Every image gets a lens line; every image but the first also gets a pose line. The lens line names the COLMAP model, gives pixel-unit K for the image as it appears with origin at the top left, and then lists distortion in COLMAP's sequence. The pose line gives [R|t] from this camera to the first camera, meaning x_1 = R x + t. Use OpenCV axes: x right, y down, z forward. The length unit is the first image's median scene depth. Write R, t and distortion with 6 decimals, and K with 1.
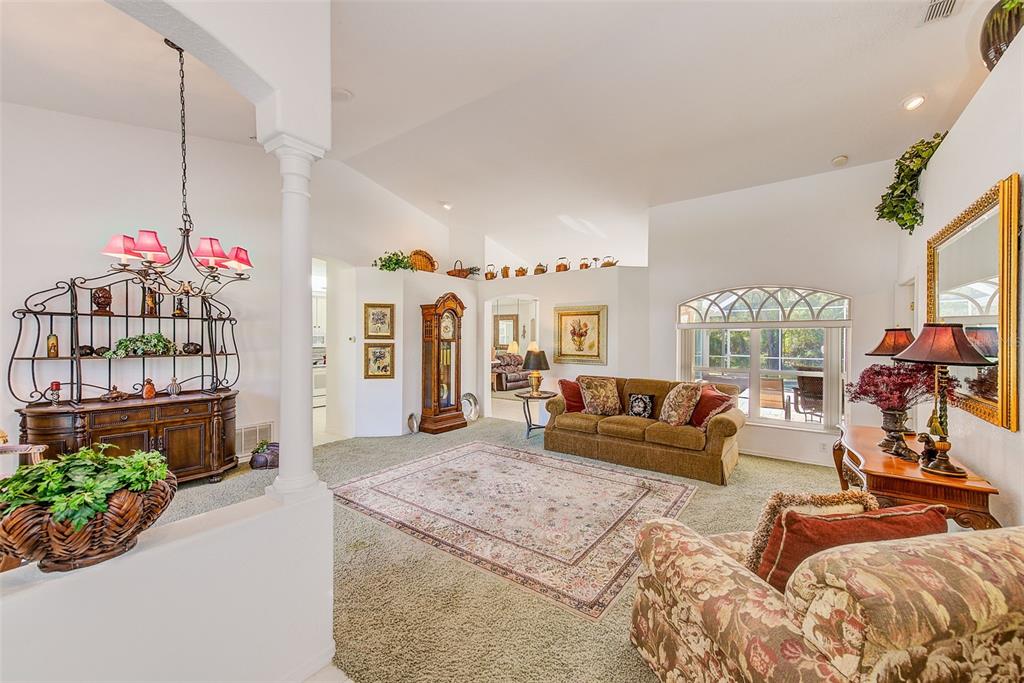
lens RADIAL K [[399.3, 0, 516.0], [0, 399.3, 341.1], [0, 0, 1]] dist [0.027375, -0.000072]
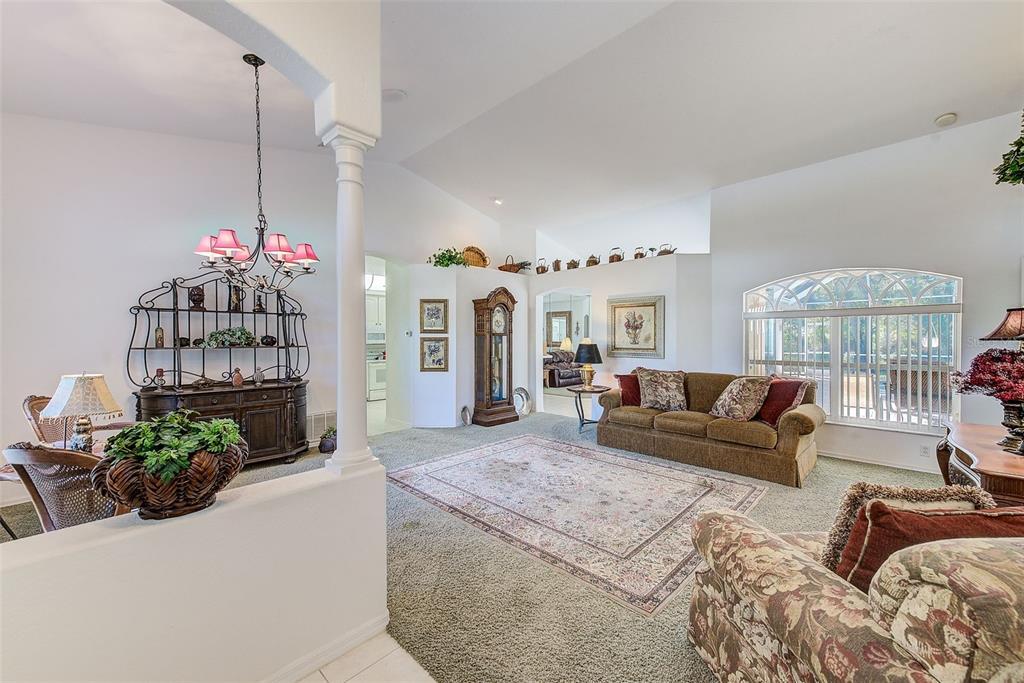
lens RADIAL K [[400.3, 0, 515.5], [0, 400.3, 341.7], [0, 0, 1]] dist [0.026631, -0.000290]
pose [[0.990761, -0.006222, -0.135476, 0.013443], [0.006625, 0.999975, 0.002525, 0.030904], [0.135457, -0.003399, 0.990777, 0.011318]]
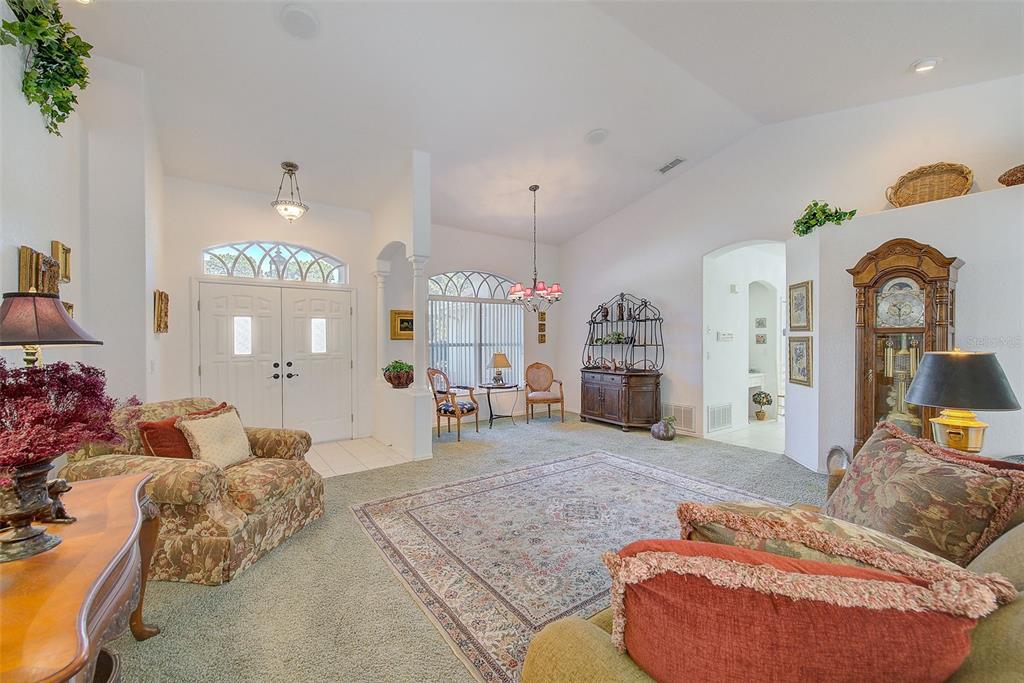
lens RADIAL K [[403.3, 0, 516.3], [0, 403.3, 333.7], [0, 0, 1]] dist [0.001214, 0.000021]
pose [[-0.308191, -0.017031, -0.951172, 1.064669], [-0.002719, 0.999851, -0.017022, 0.027605], [0.951321, -0.002660, -0.308191, 1.482822]]
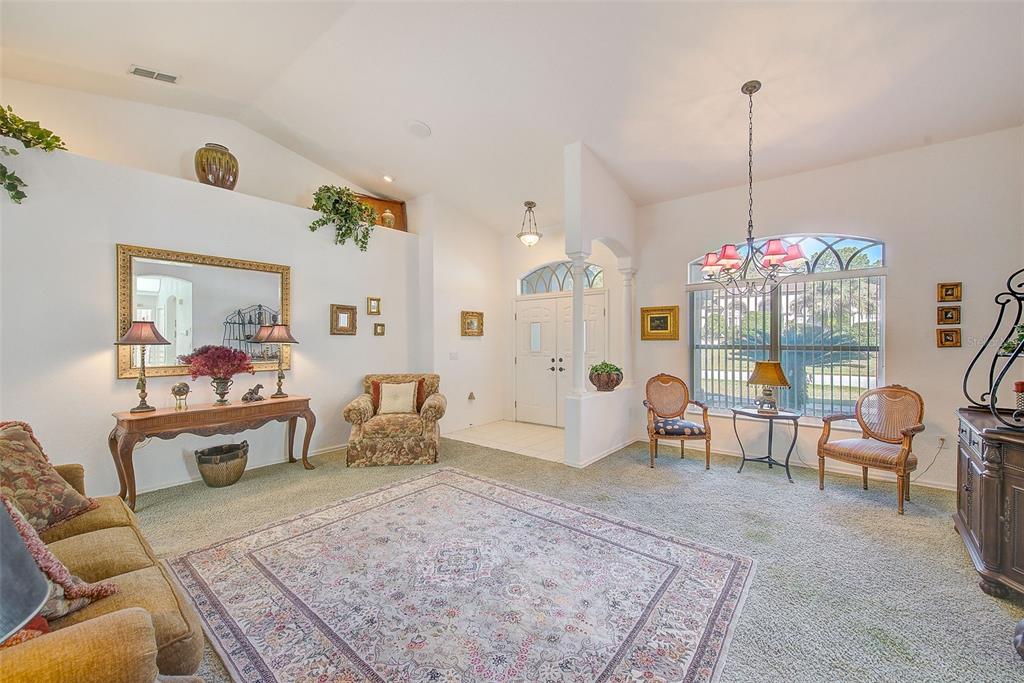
lens RADIAL K [[403.3, 0, 516.3], [0, 403.3, 333.7], [0, 0, 1]] dist [0.001214, 0.000021]
pose [[-0.998363, 0.001530, 0.057173, -0.193229], [0.000874, 0.999934, -0.011498, 0.017583], [-0.057186, -0.011429, -0.998298, 2.160954]]
